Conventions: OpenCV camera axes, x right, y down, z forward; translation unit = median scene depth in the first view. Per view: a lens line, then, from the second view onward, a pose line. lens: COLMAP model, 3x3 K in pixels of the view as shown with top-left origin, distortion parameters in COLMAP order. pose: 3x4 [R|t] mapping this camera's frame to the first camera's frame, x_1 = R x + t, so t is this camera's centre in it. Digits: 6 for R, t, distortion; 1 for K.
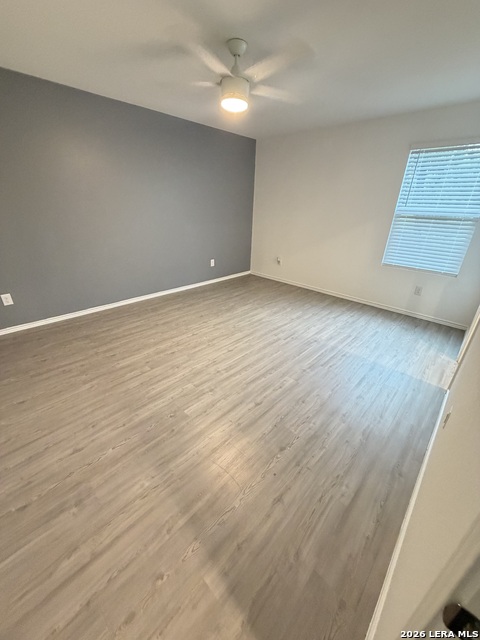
lens RADIAL K [[263.0, 0, 240.0], [0, 263.0, 320.0], [0, 0, 1]] dist [0.000483, 0.000104]
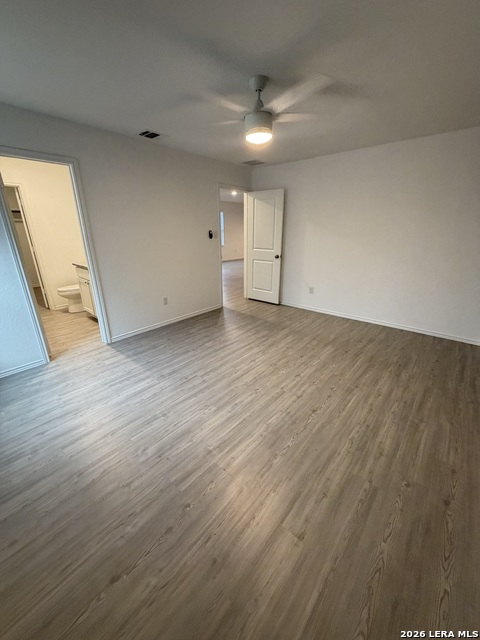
lens RADIAL K [[255.5, 0, 239.1], [0, 255.5, 318.8], [0, 0, 1]] dist [-0.000168, 0.000039]
pose [[-0.998506, -0.005358, -0.054387, 0.073448], [-0.041378, 0.724214, 0.688333, -0.682920], [0.035700, 0.689554, -0.723353, 1.523385]]
